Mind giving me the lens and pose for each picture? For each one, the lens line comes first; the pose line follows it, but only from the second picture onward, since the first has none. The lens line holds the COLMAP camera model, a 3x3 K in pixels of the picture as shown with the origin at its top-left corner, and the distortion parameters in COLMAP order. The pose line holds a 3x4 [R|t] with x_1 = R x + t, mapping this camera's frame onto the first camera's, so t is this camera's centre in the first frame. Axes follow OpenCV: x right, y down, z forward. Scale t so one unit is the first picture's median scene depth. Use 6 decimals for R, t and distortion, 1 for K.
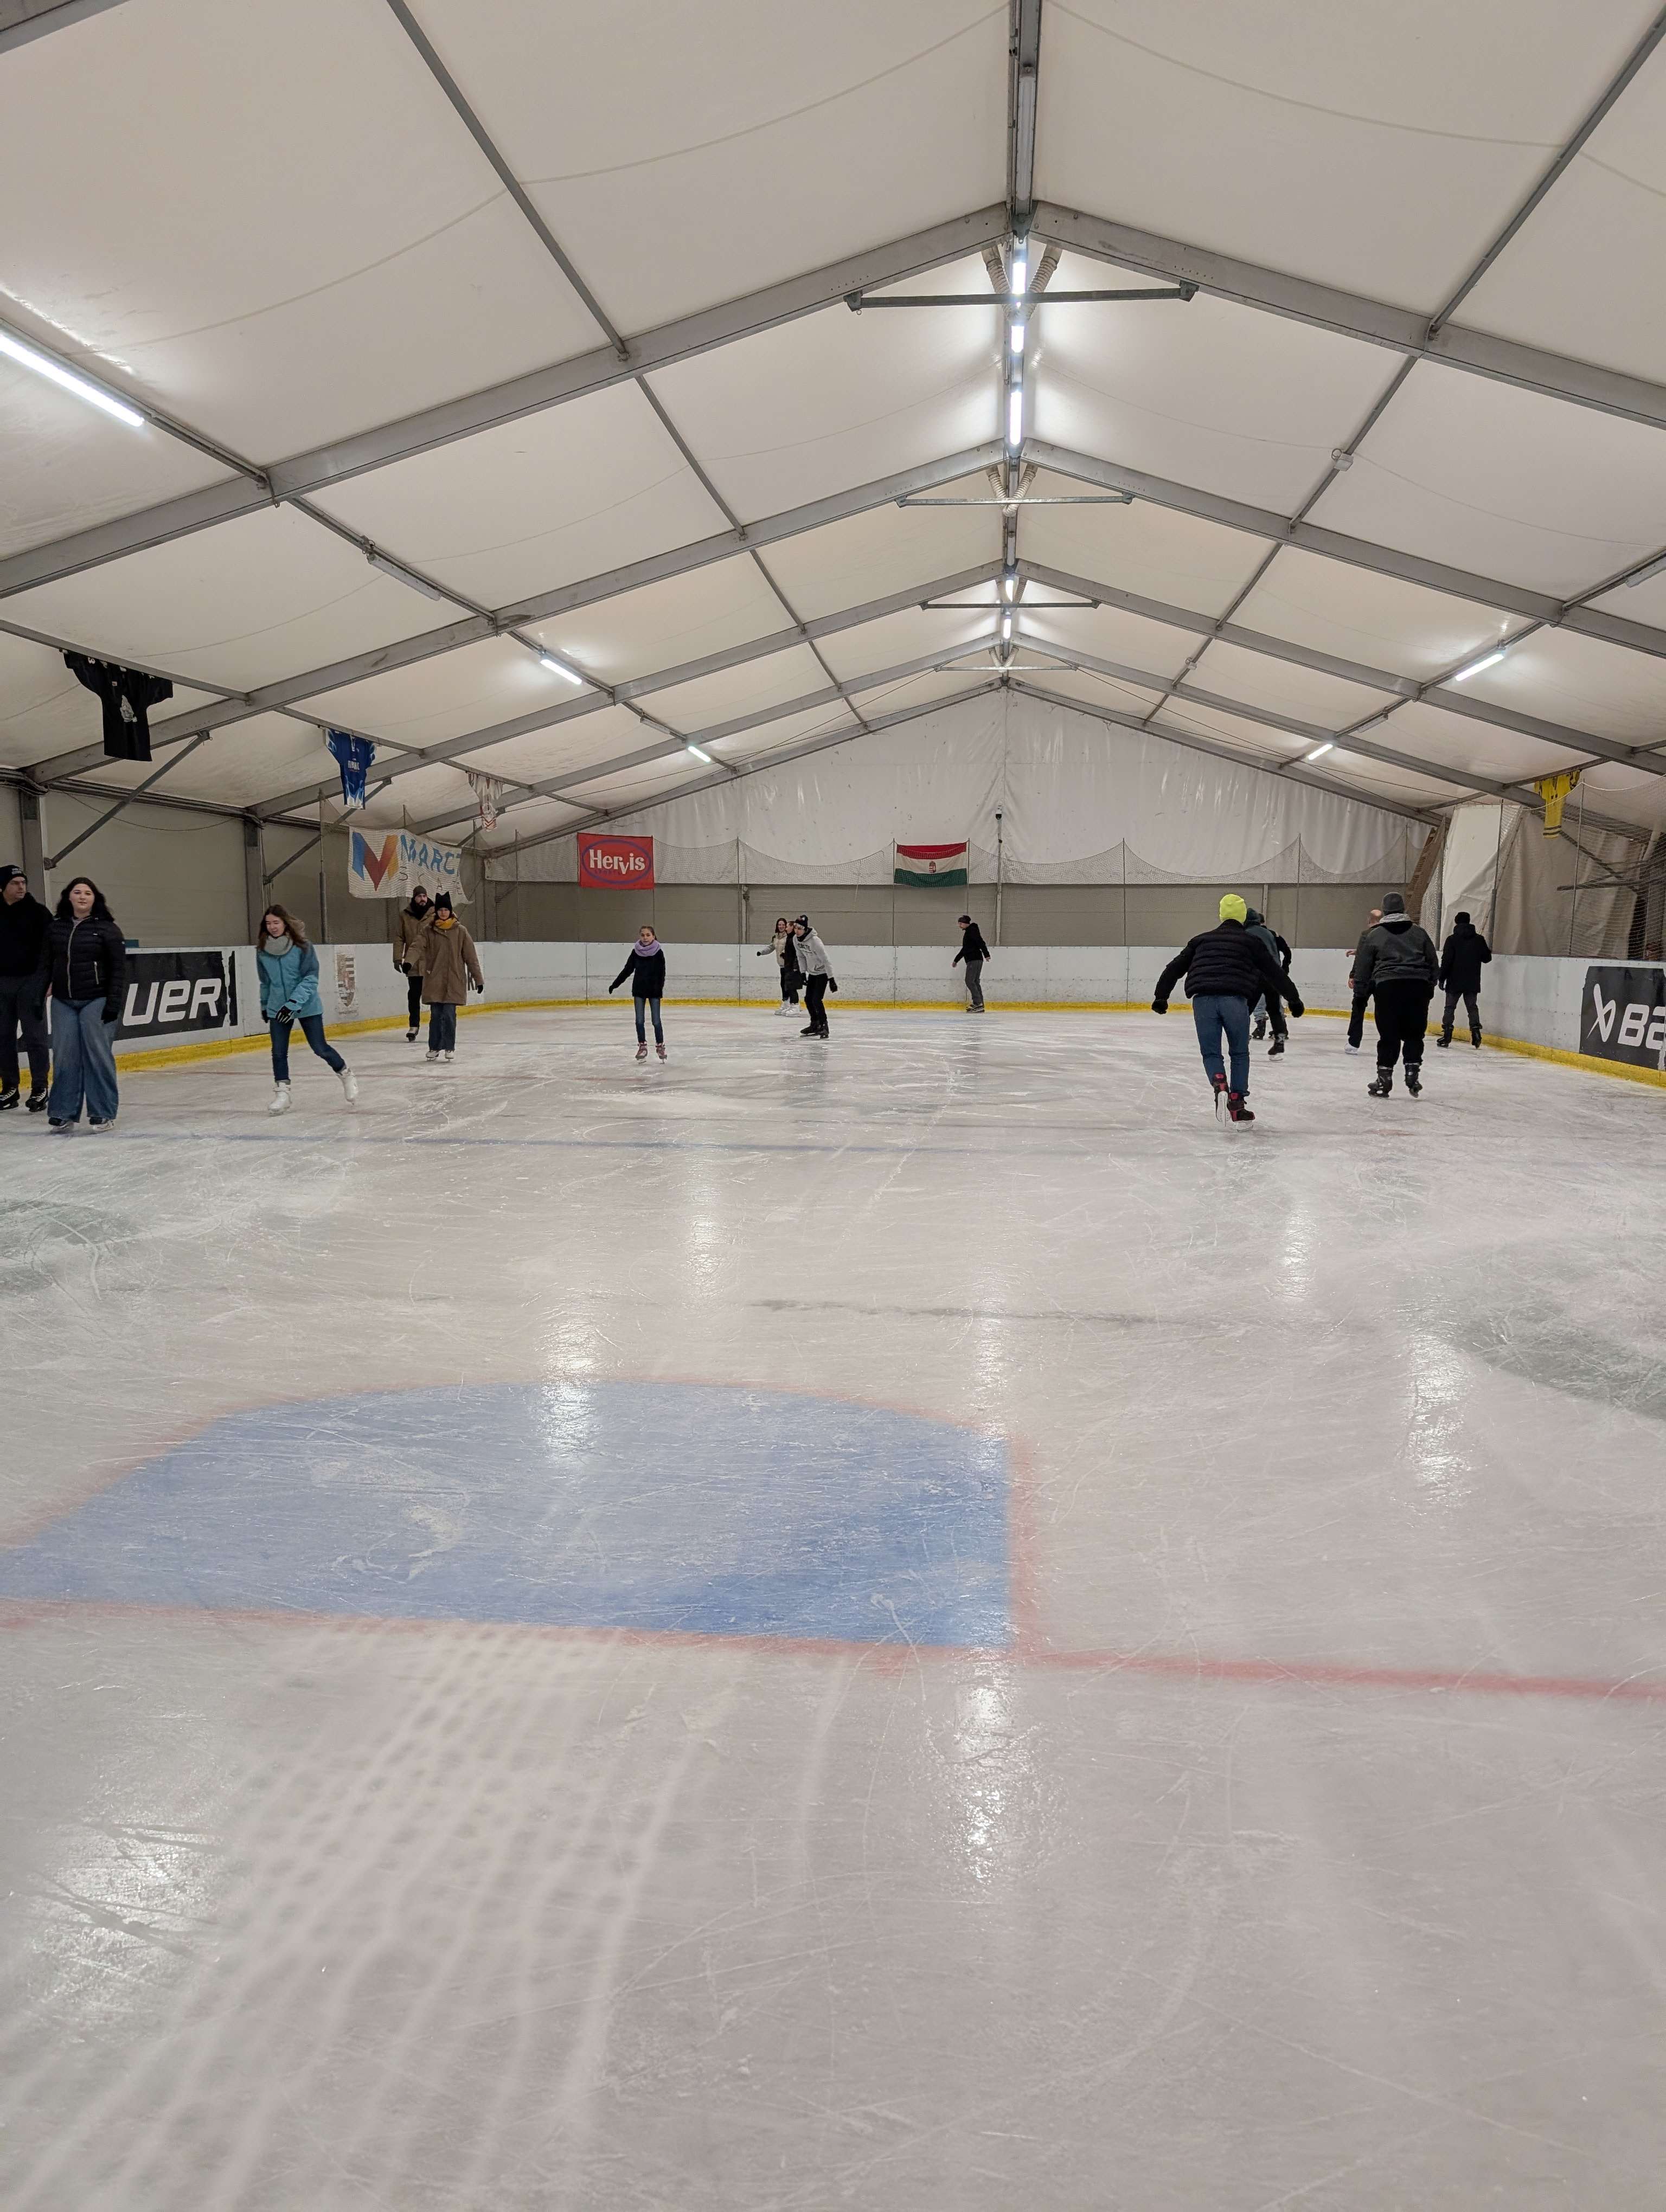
lens RADIAL K [[1612.6, 0, 834.0], [0, 1612.6, 1113.3], [0, 0, 1]] dist [0.031677, -0.029428]
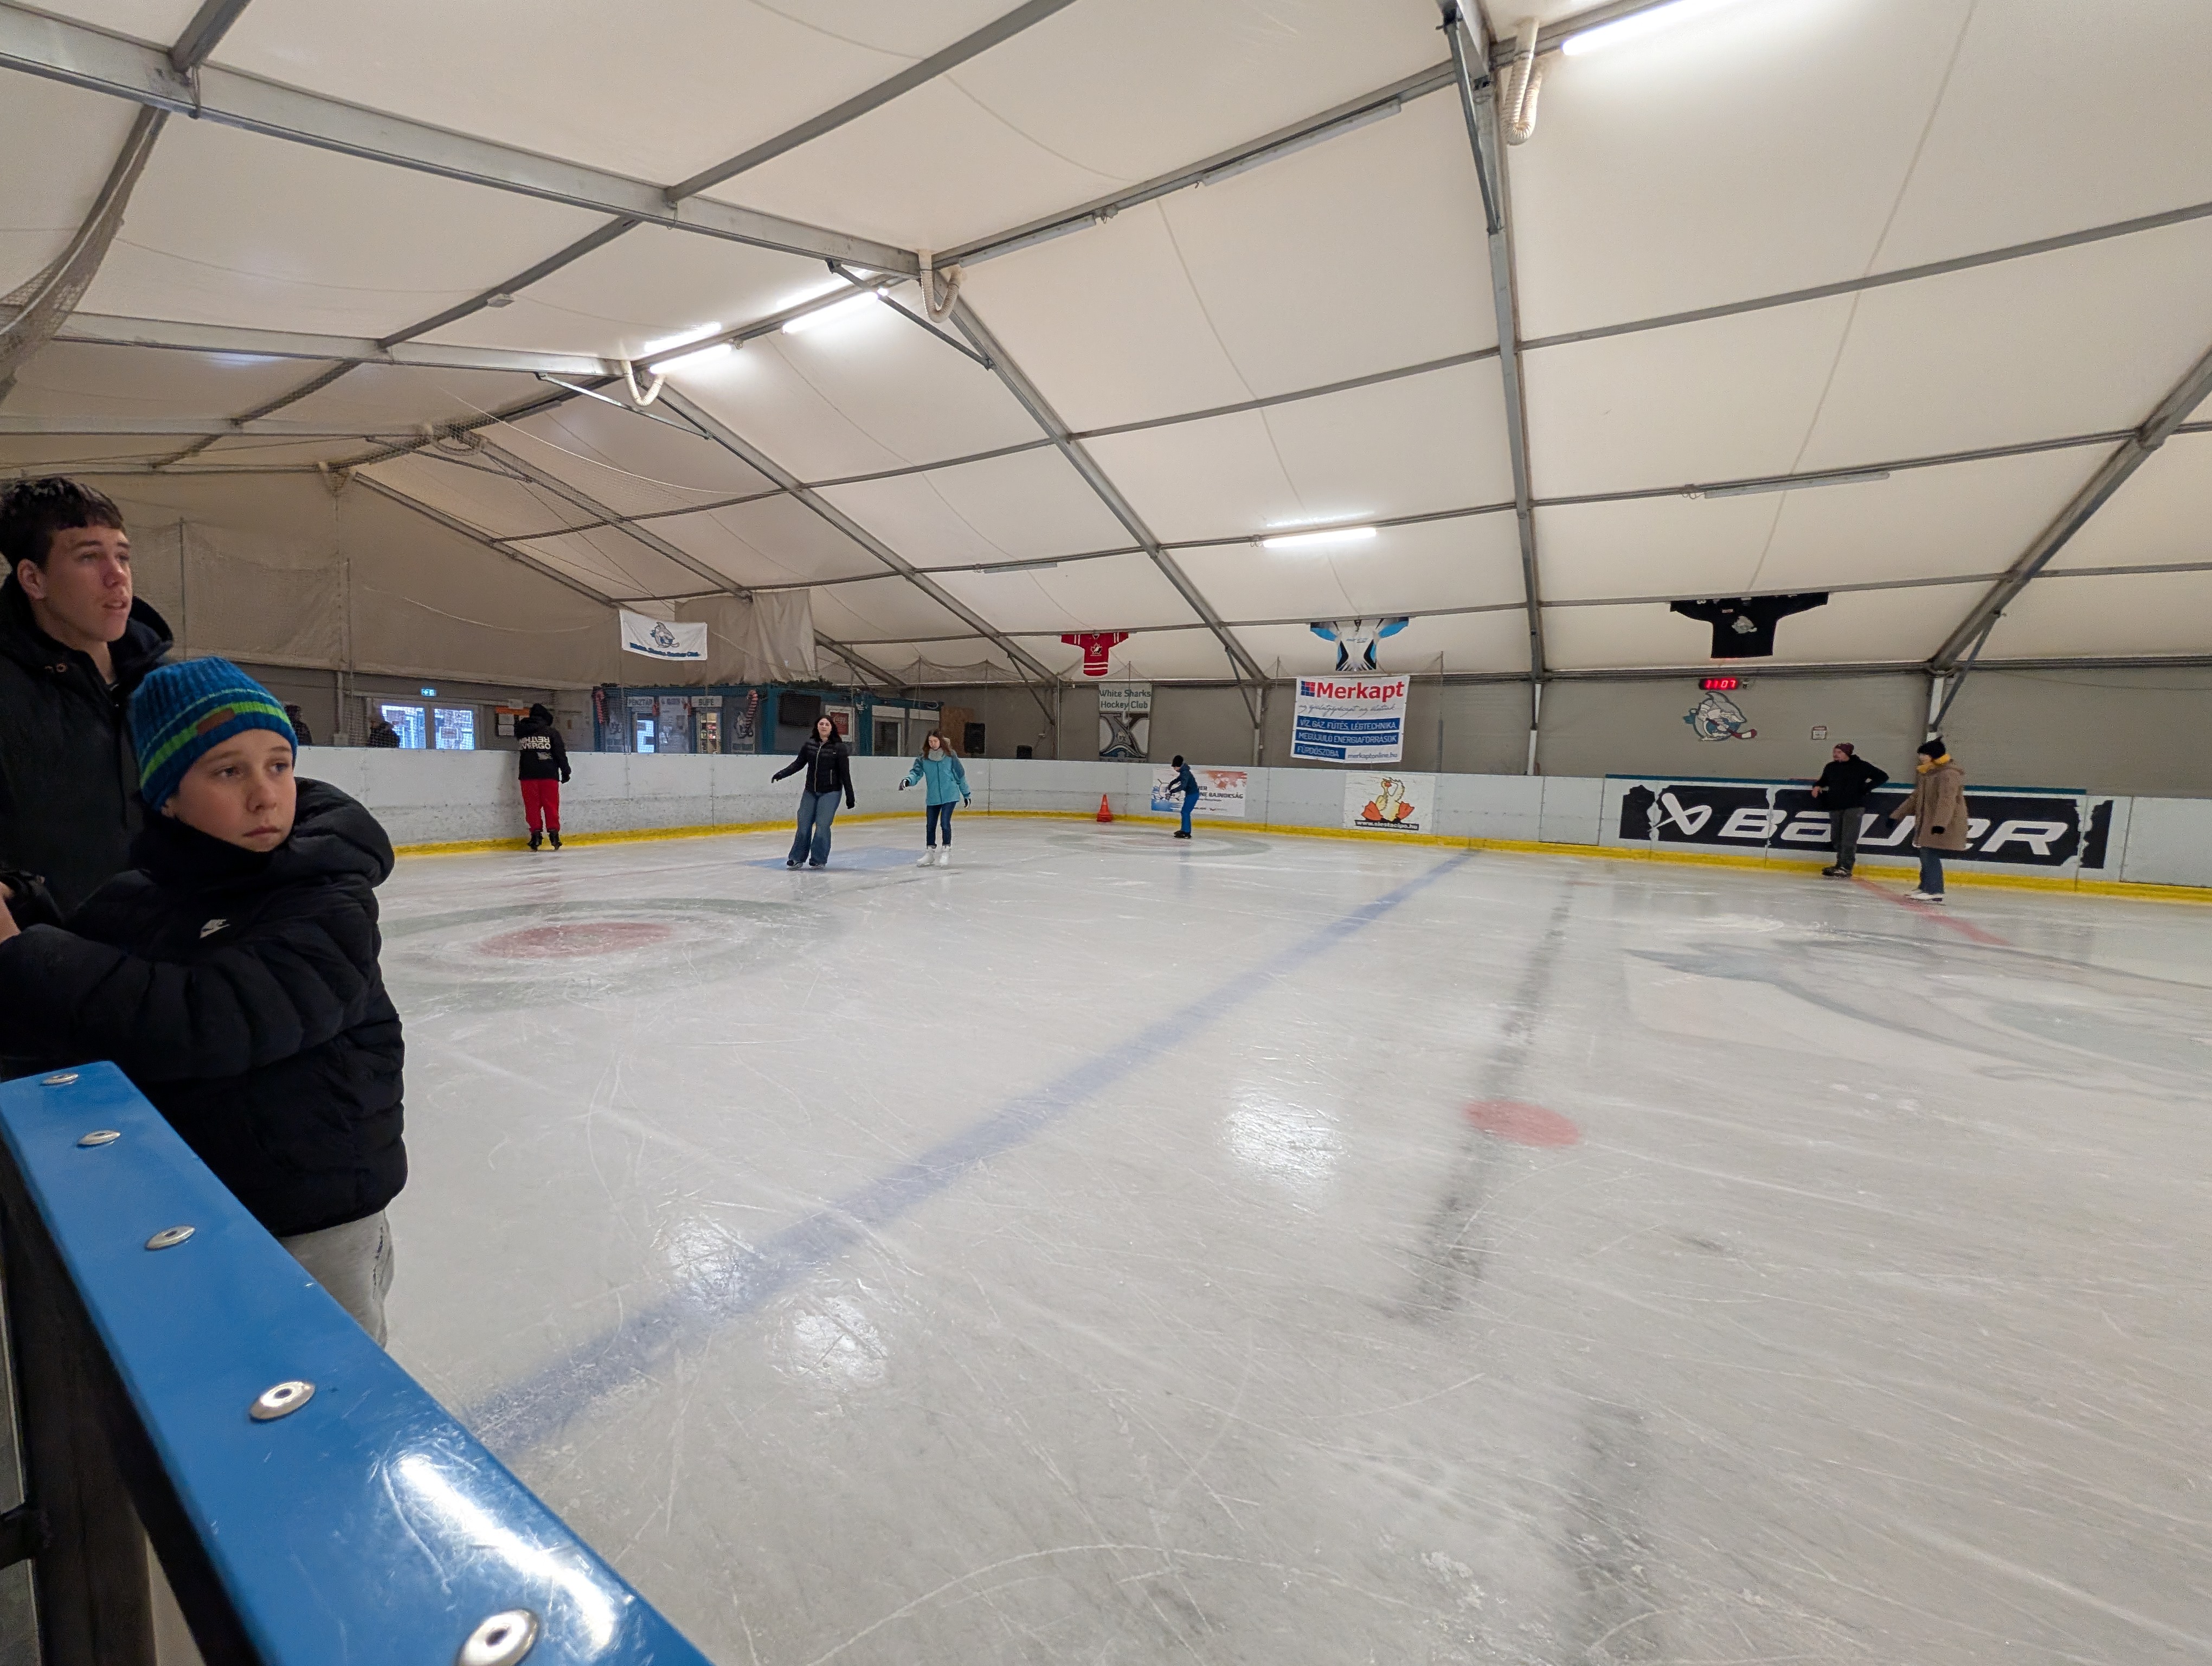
lens RADIAL K [[855.7, 0, 1086.9], [0, 855.7, 817.1], [0, 0, 1]] dist [-0.010725, 0.006792]
pose [[-0.431835, 0.044783, -0.900840, 0.697196], [-0.134131, 0.984472, 0.113239, -0.101571], [0.891923, 0.169731, -0.419123, 1.033396]]
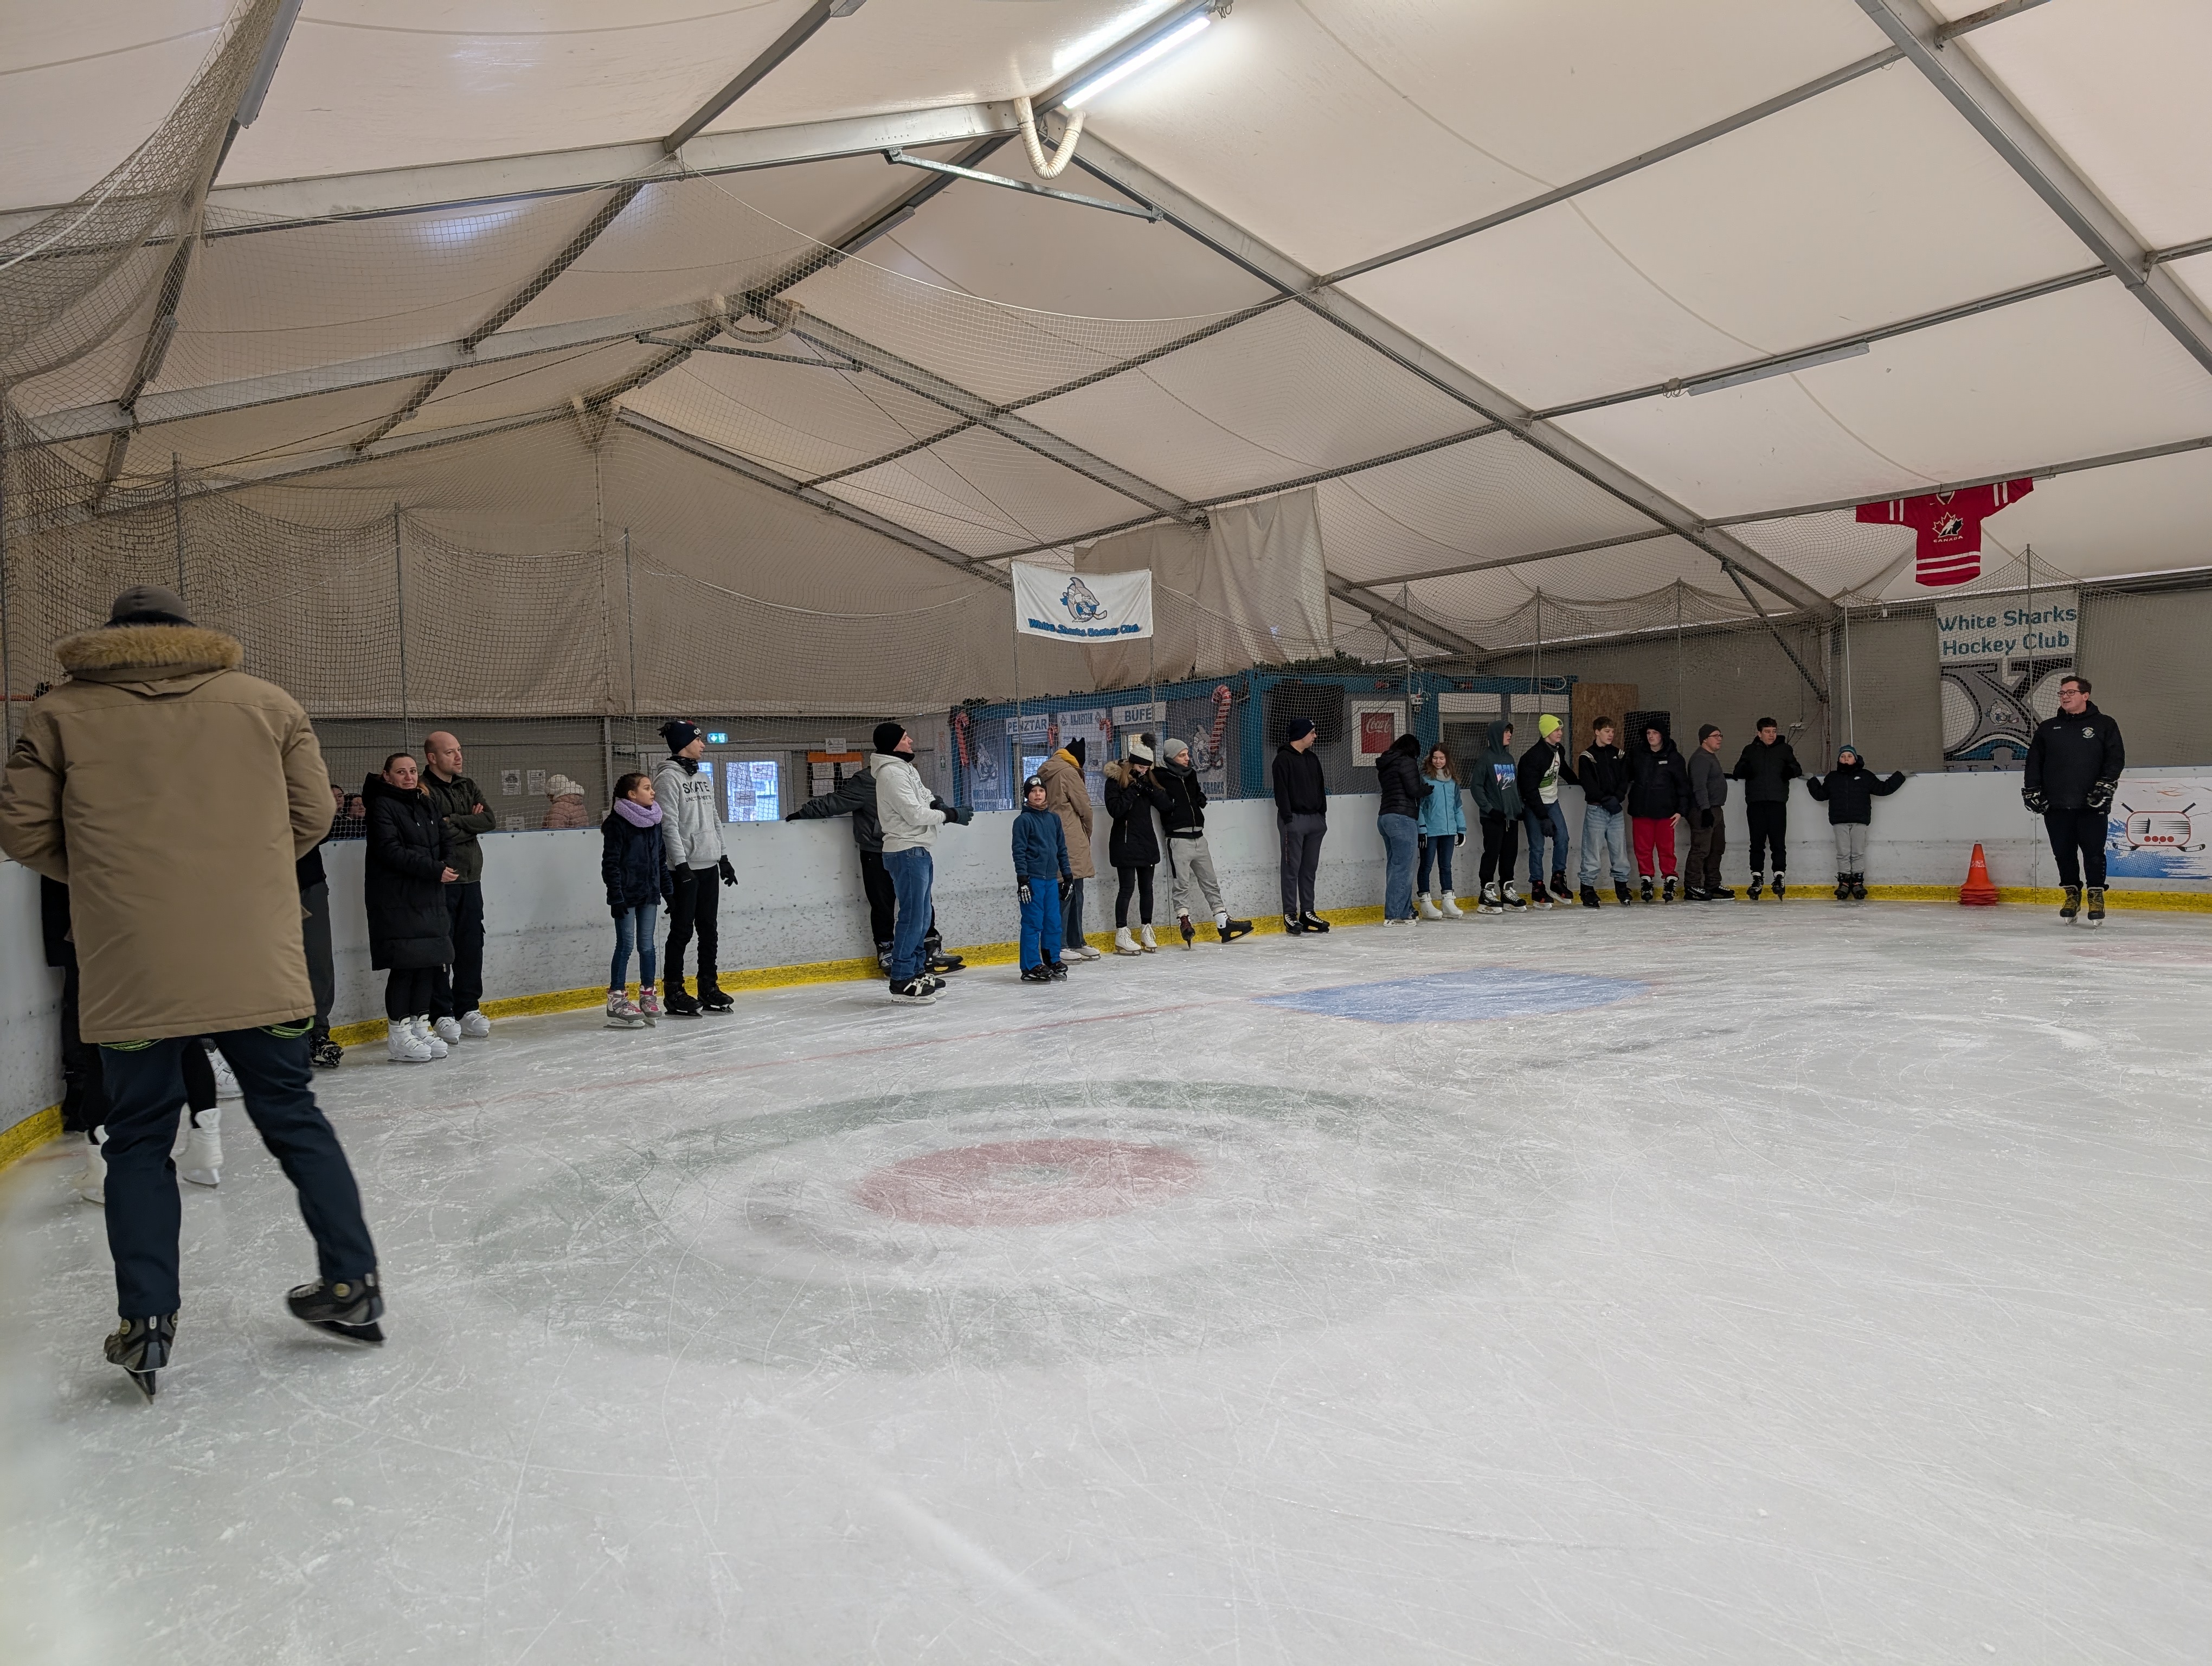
lens RADIAL K [[1588.0, 0, 1129.2], [0, 1588.0, 857.2], [0, 0, 1]] dist [0.046030, -0.037544]
pose [[-0.750175, 0.045616, -0.659664, 0.657286], [-0.046407, 0.991526, 0.121339, -0.087930], [0.659609, 0.121638, -0.741701, 0.912285]]
